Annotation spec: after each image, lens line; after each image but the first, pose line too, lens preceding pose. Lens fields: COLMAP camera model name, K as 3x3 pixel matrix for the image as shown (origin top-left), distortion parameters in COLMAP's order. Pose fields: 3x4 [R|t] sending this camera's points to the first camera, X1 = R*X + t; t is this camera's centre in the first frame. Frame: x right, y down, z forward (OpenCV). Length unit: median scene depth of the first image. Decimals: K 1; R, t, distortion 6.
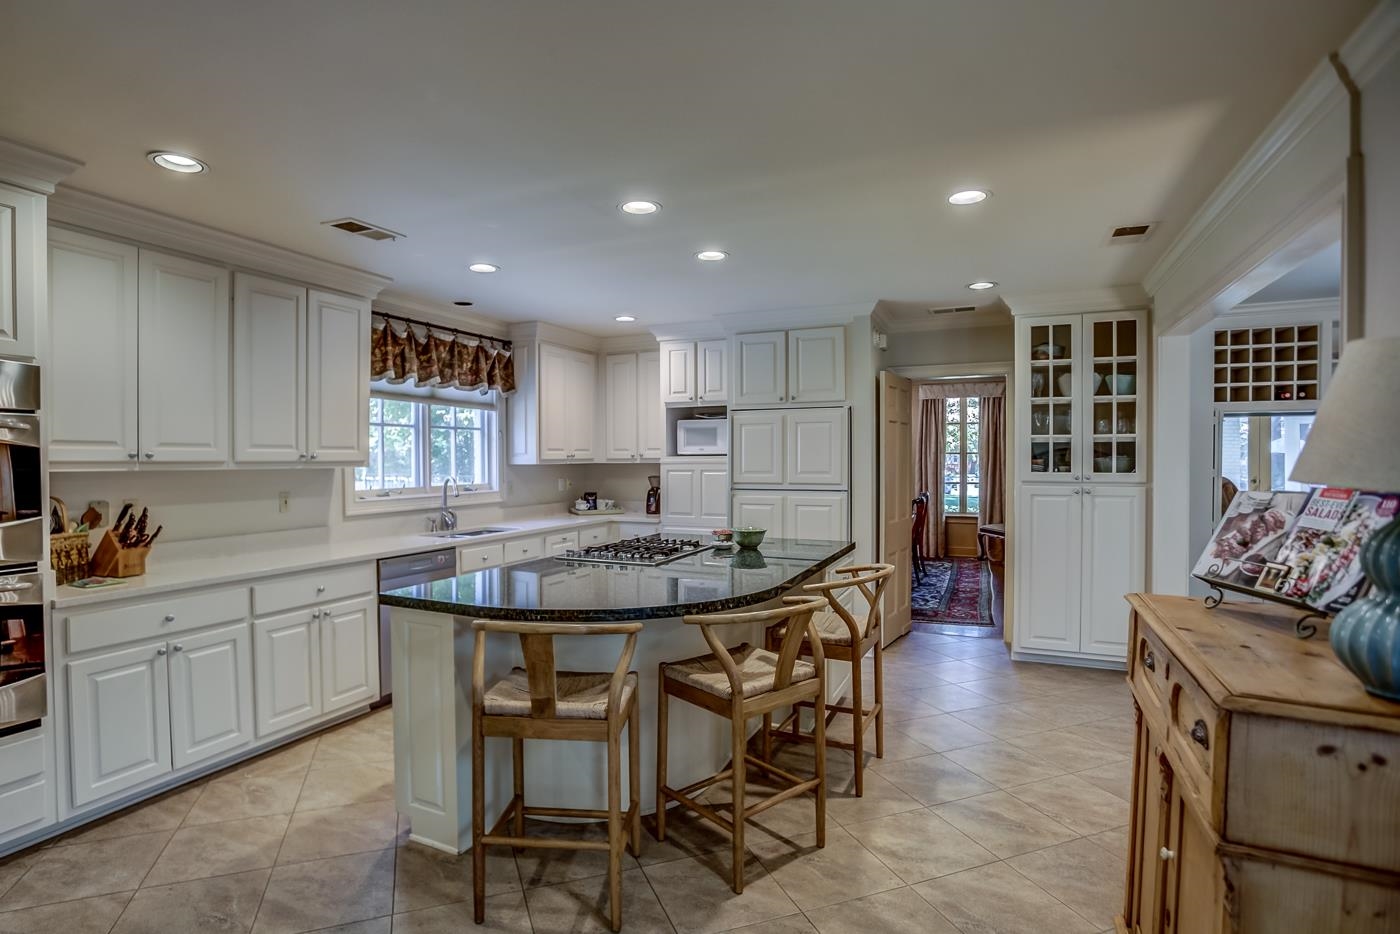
lens RADIAL K [[720.0, 0, 674.5], [0, 720.0, 456.4], [0, 0, 1]] dist [-0.058284, 0.024353]
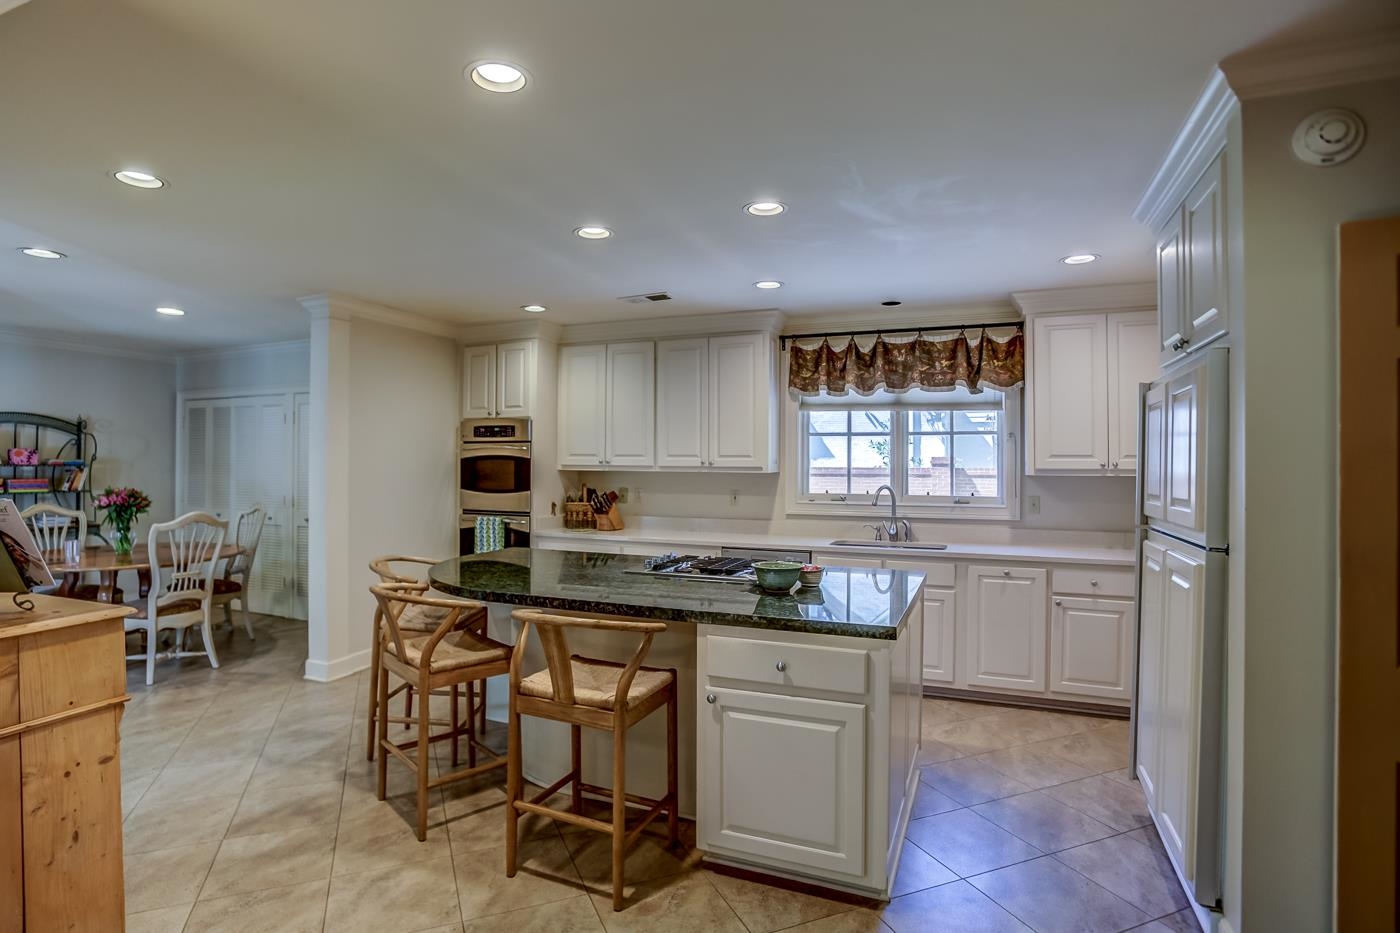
lens RADIAL K [[720.0, 0, 674.5], [0, 720.0, 455.9], [0, 0, 1]] dist [-0.058284, 0.024353]
pose [[0.025812, -0.009417, -0.999622, 1.003357], [-0.006373, 0.999934, -0.009584, -0.000508], [0.999646, 0.006618, 0.025751, 1.074799]]
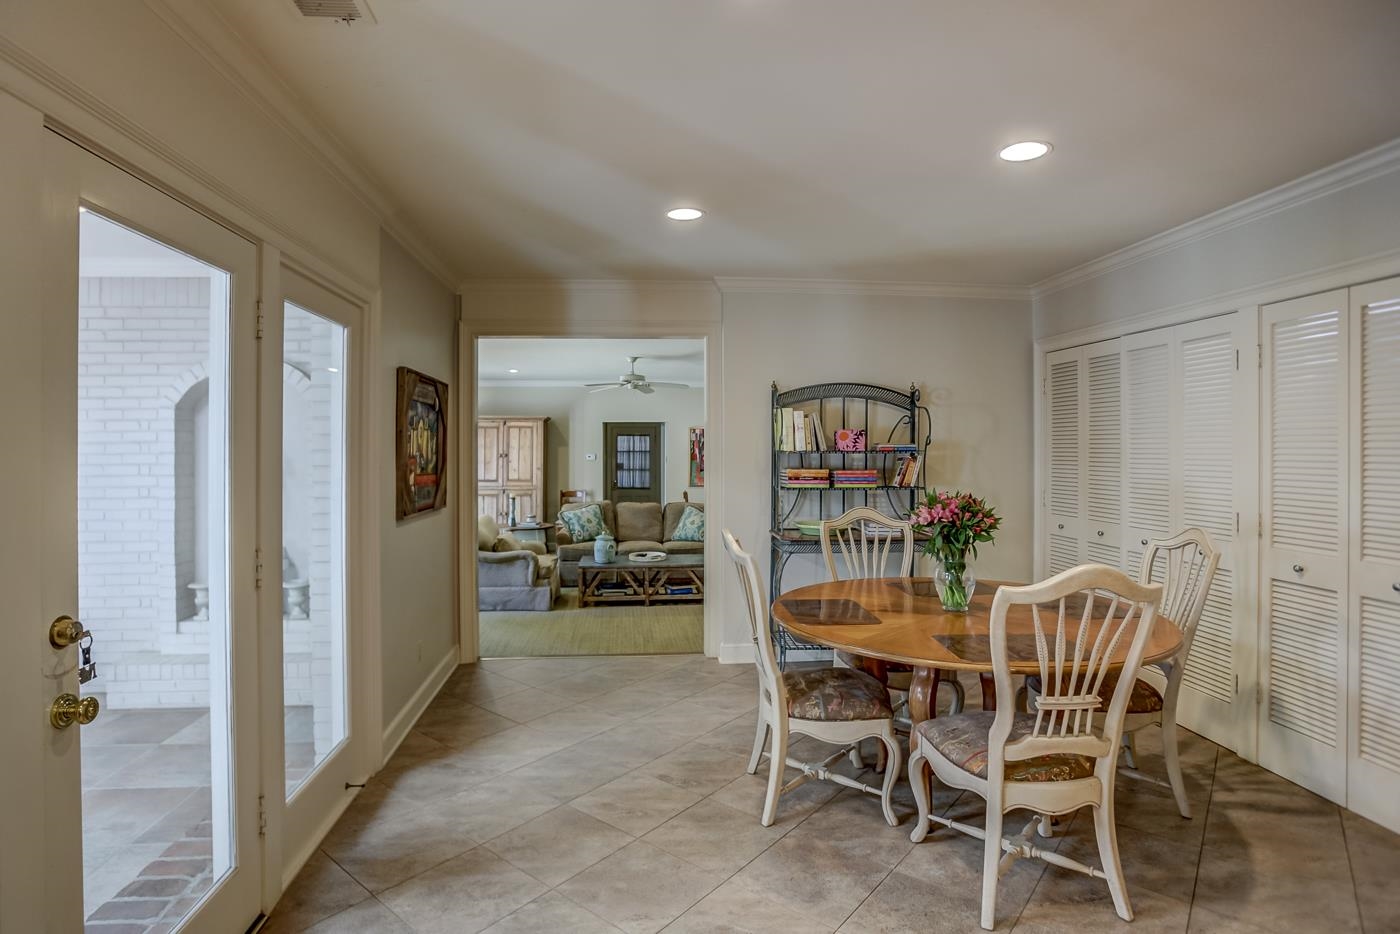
lens RADIAL K [[714.5, 0, 669.8], [0, 714.5, 453.5], [0, 0, 1]] dist [-0.094391, 0.052418]
pose [[-0.872542, 0.007166, -0.488487, 0.150520], [0.001730, 0.999931, 0.011580, 0.003703], [0.488536, 0.009259, -0.872495, 0.481133]]
